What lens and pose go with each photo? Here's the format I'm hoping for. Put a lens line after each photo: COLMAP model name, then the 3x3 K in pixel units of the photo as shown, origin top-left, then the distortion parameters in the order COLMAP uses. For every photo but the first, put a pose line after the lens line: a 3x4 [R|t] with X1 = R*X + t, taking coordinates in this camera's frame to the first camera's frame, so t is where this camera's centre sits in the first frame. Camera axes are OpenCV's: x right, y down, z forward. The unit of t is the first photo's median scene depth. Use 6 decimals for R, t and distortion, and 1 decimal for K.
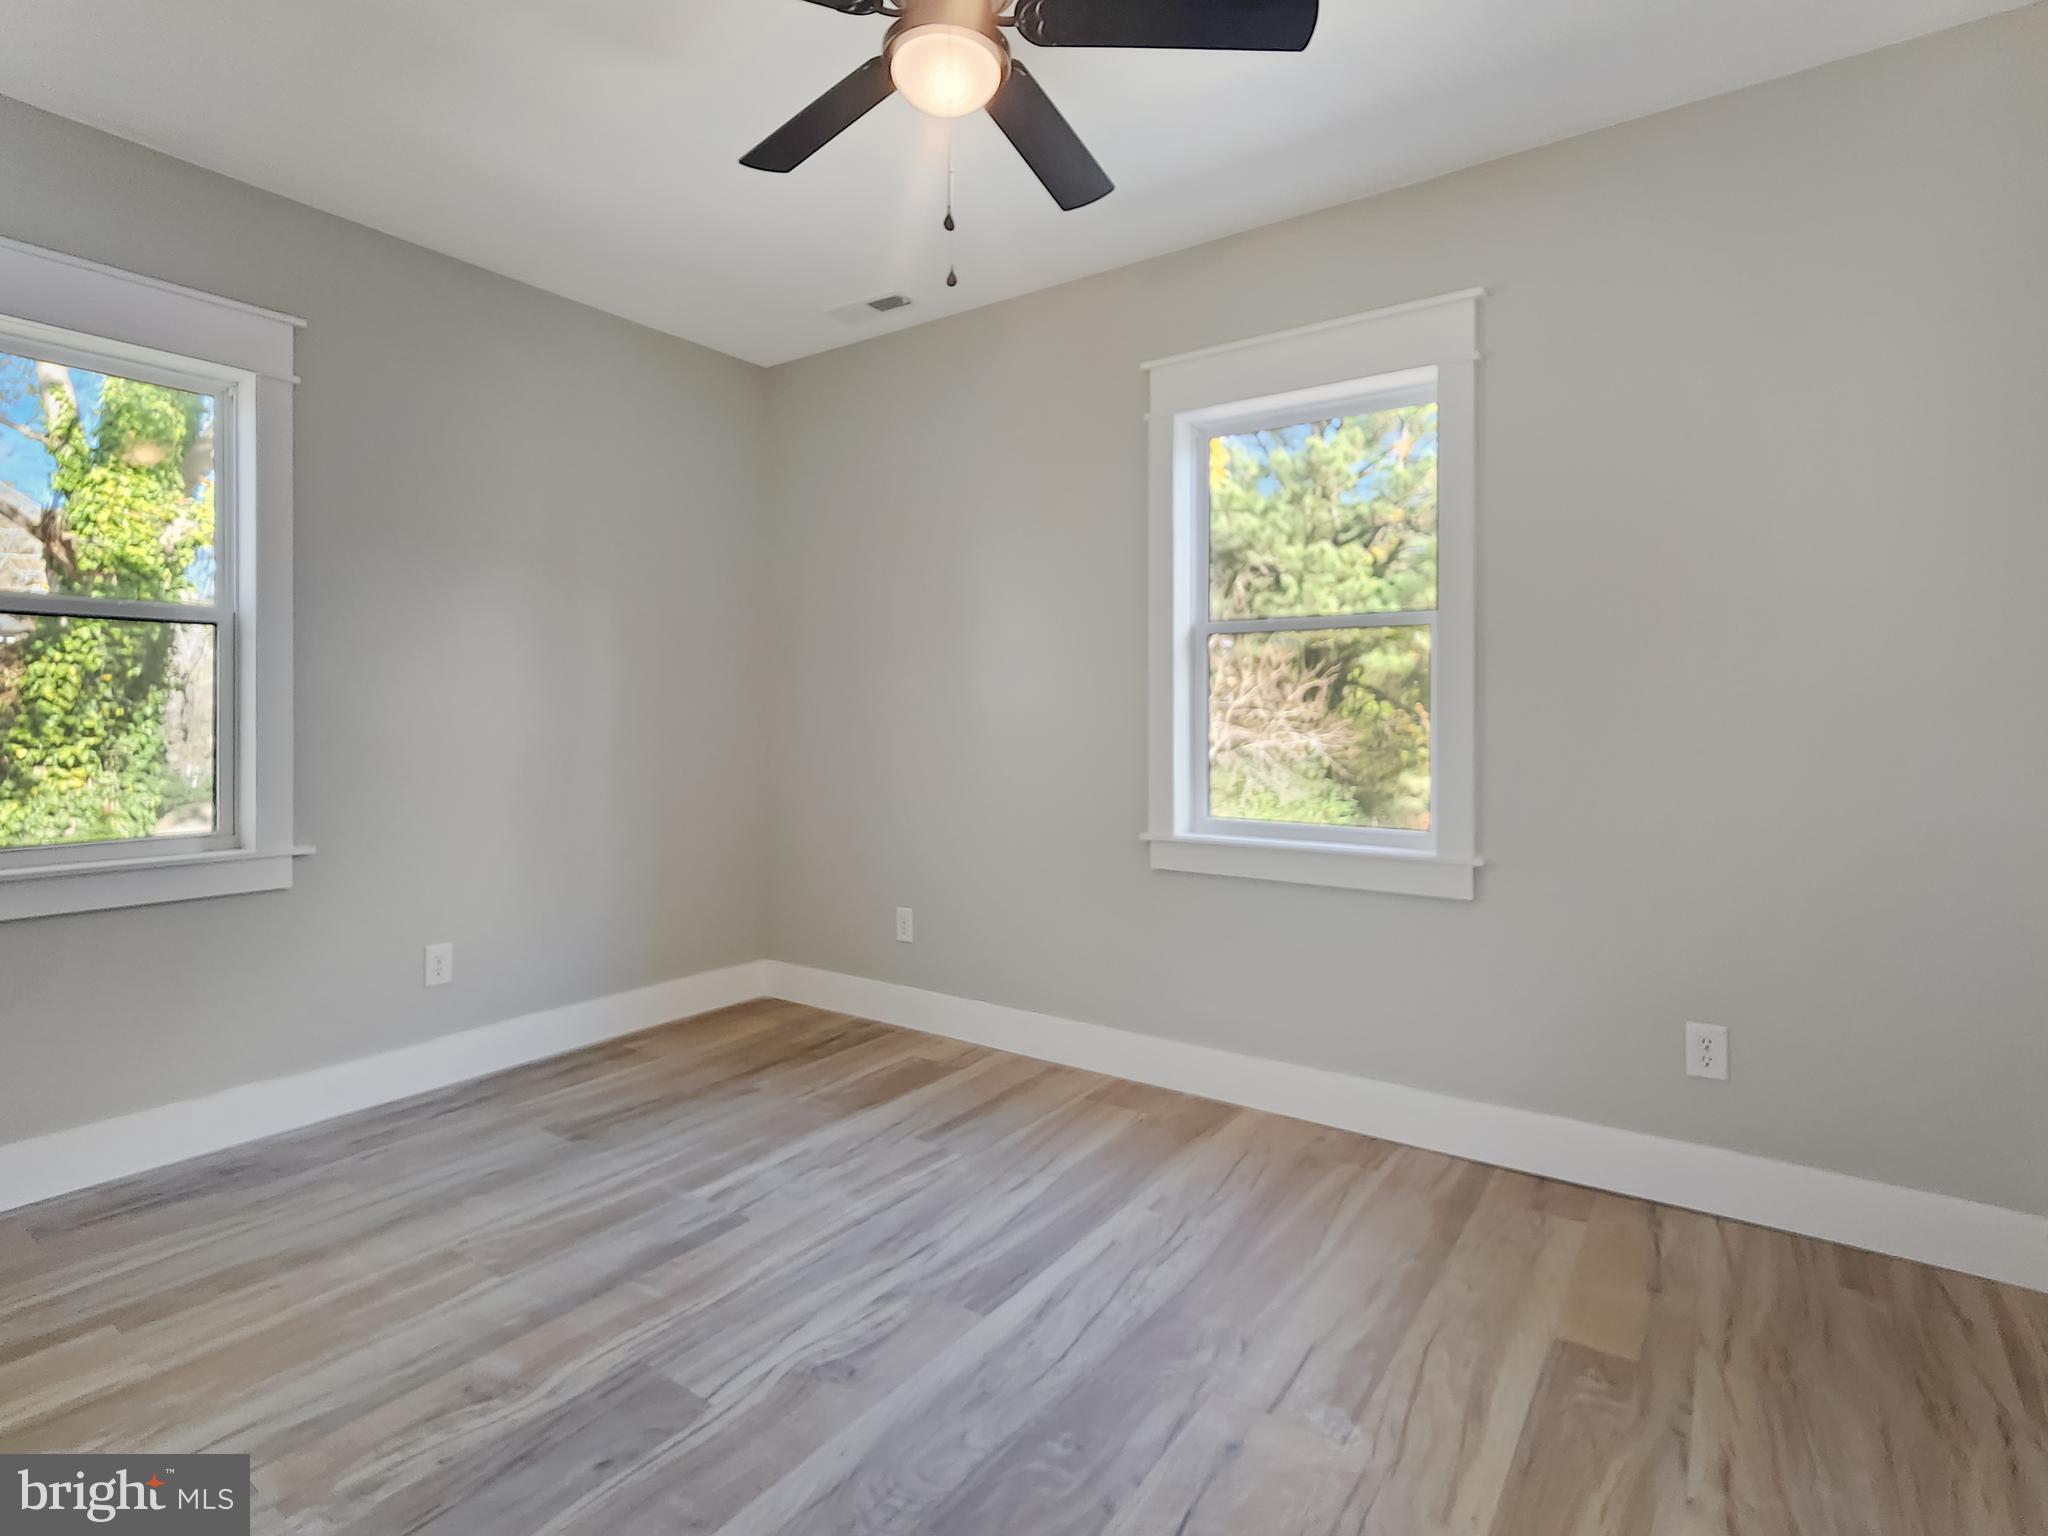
lens RADIAL K [[1031.9, 0, 1022.8], [0, 1031.9, 711.4], [0, 0, 1]] dist [0.001546, 0.000302]
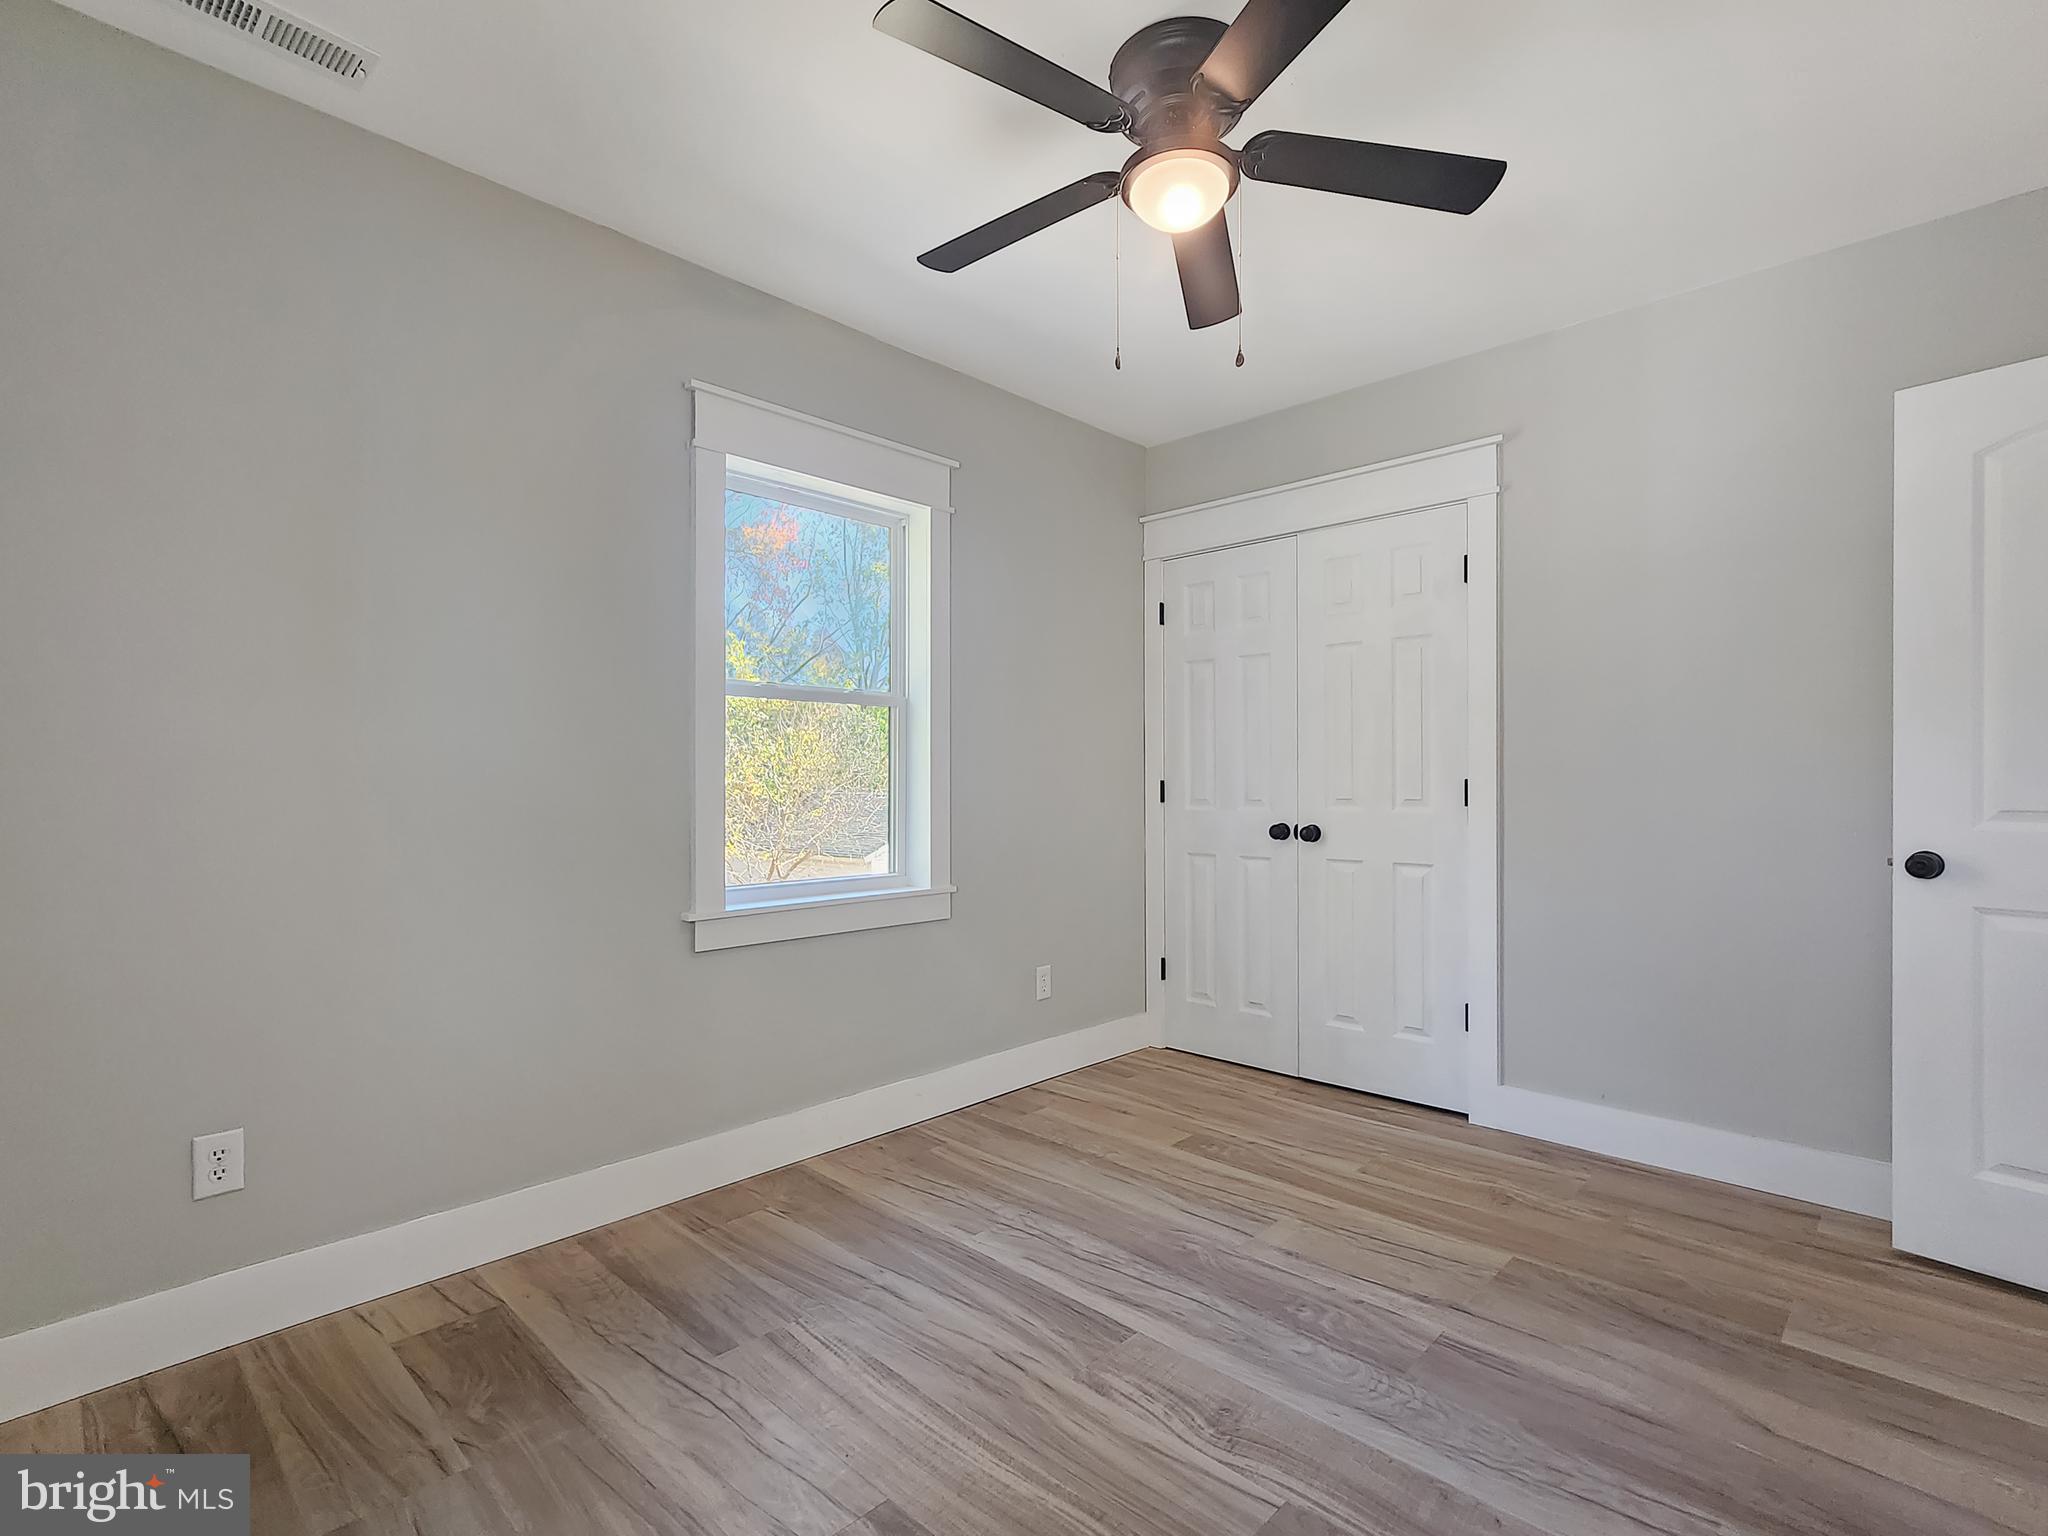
lens RADIAL K [[977.7, 0, 1024.0], [0, 977.7, 768.0], [0, 0, 1]] dist [0.002744, 0.000546]
pose [[0.158190, 0.003905, 0.987401, -0.878002], [-0.008488, 0.999961, -0.002595, -0.007803], [-0.987372, -0.007970, 0.158217, 0.776654]]
